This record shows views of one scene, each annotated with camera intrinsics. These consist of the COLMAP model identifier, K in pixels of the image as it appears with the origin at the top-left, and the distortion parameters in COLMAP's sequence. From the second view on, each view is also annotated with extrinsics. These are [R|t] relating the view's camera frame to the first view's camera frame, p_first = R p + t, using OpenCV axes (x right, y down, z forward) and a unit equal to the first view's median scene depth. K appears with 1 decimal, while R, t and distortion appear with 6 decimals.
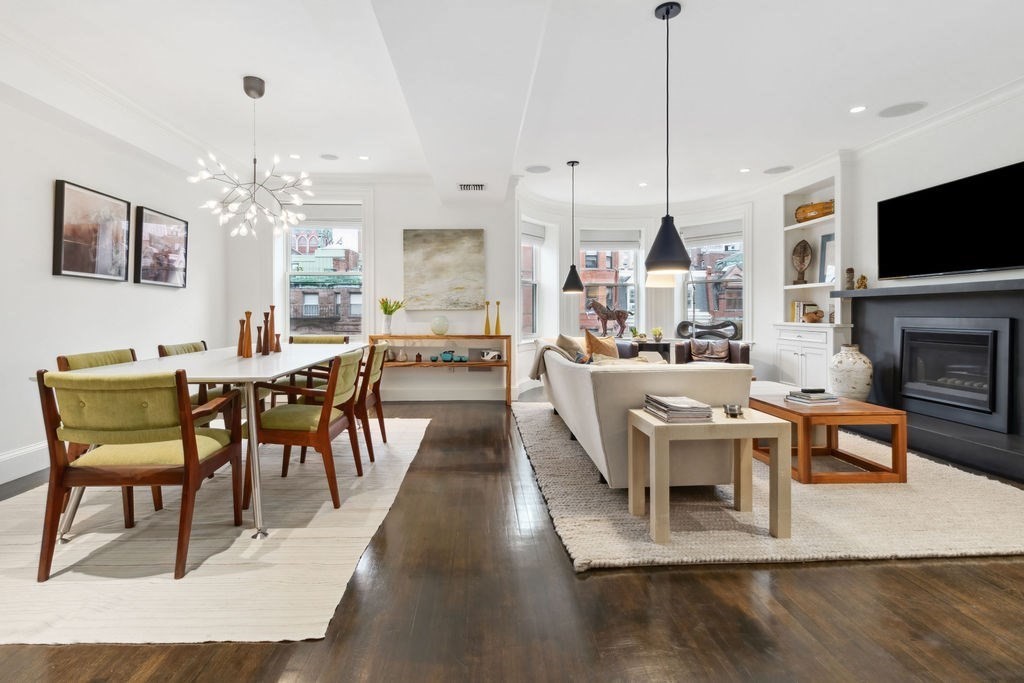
lens RADIAL K [[486.6, 0, 506.1], [0, 486.6, 315.2], [0, 0, 1]] dist [0.000512, 0.000169]
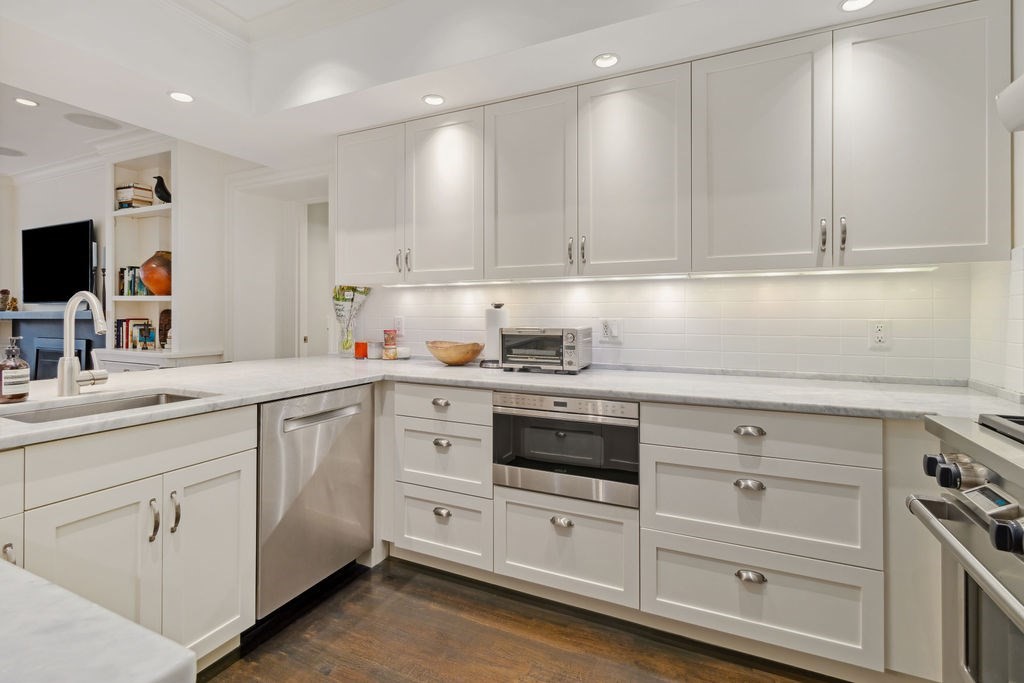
lens RADIAL K [[457.1, 0, 516.2], [0, 457.1, 316.6], [0, 0, 1]] dist [0.004304, 0.000699]
pose [[0.463979, 0.004241, 0.885836, 0.323347], [0.001376, 0.999984, -0.005509, -0.030951], [-0.885845, 0.003775, 0.463965, -0.367336]]
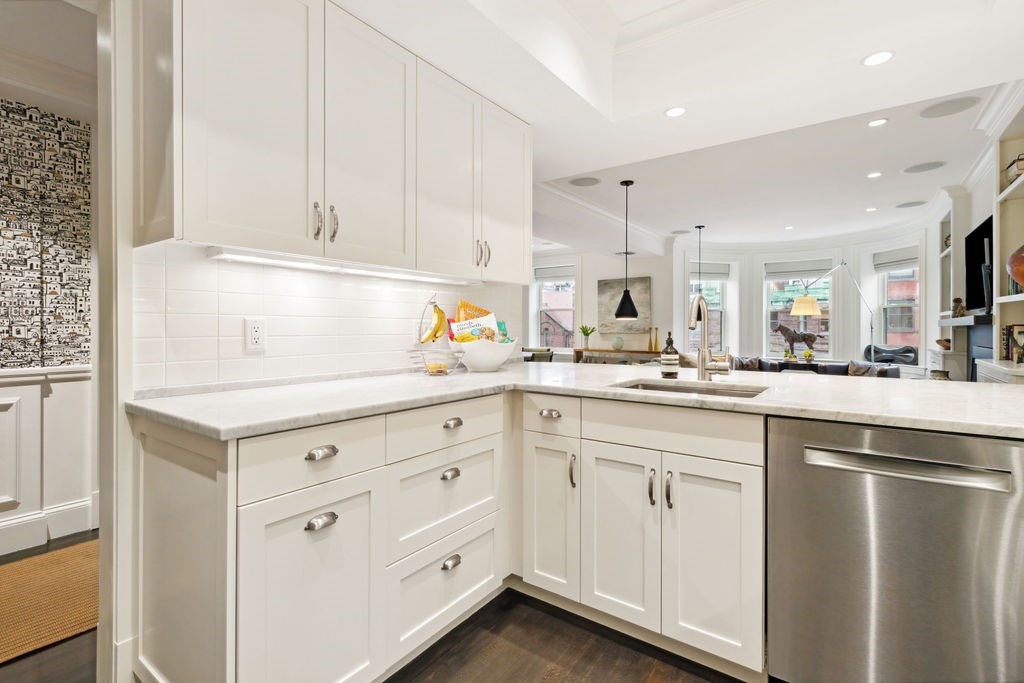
lens RADIAL K [[486.6, 0, 520.2], [0, 486.6, 332.4], [0, 0, 1]] dist [0.000512, 0.000169]
pose [[0.784028, 0.009512, -0.620652, 0.575706], [-0.006875, 0.999954, 0.006640, -0.021900], [0.620687, -0.000939, 0.784058, -0.371398]]
